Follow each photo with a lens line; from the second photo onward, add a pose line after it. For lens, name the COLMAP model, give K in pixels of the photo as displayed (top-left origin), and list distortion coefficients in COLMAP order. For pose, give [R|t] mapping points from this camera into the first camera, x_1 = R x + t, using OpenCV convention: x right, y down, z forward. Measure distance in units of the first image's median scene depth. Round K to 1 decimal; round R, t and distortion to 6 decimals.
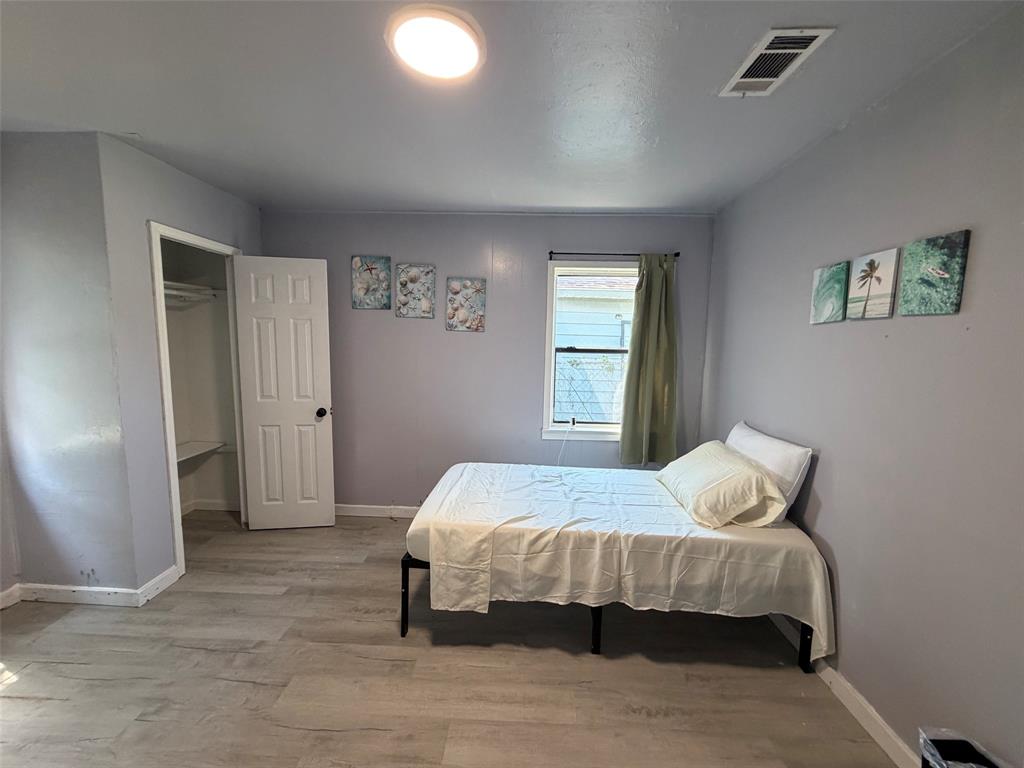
lens RADIAL K [[406.9, 0, 510.8], [0, 406.9, 383.4], [0, 0, 1]] dist [0.004155, -0.000772]
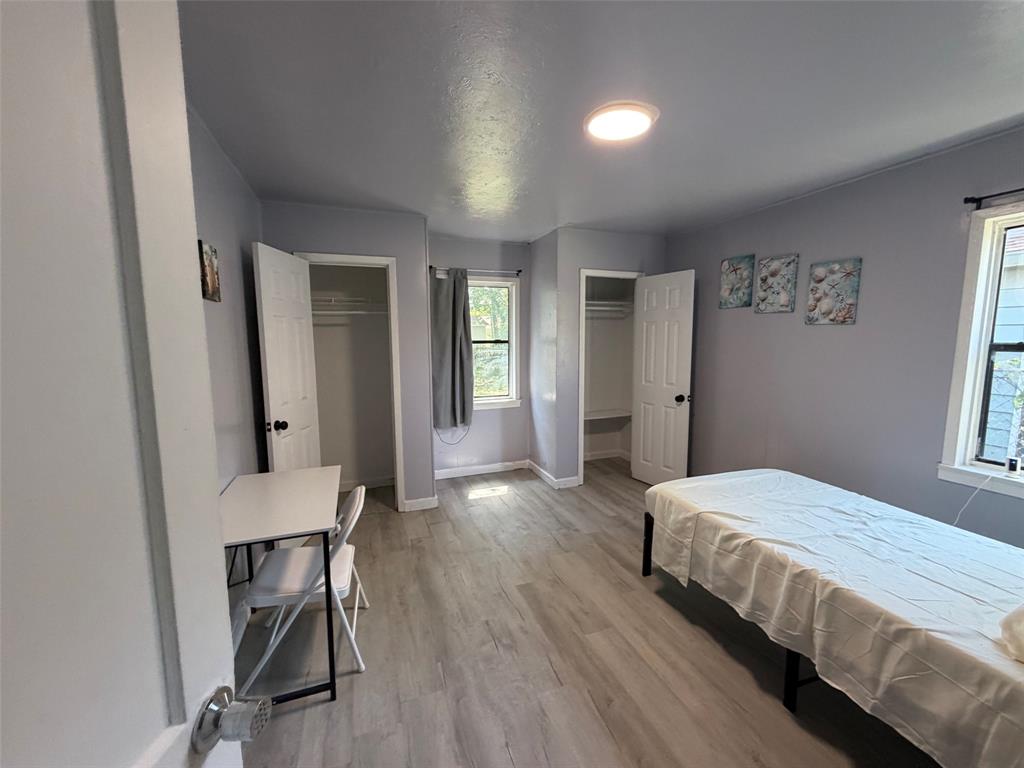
lens RADIAL K [[406.9, 0, 511.2], [0, 406.9, 380.8], [0, 0, 1]] dist [0.004155, -0.000772]
pose [[0.388486, 0.080329, -0.917946, 0.553184], [-0.088913, 0.994812, 0.049426, 0.006620], [0.917155, 0.062416, 0.393613, 0.090470]]
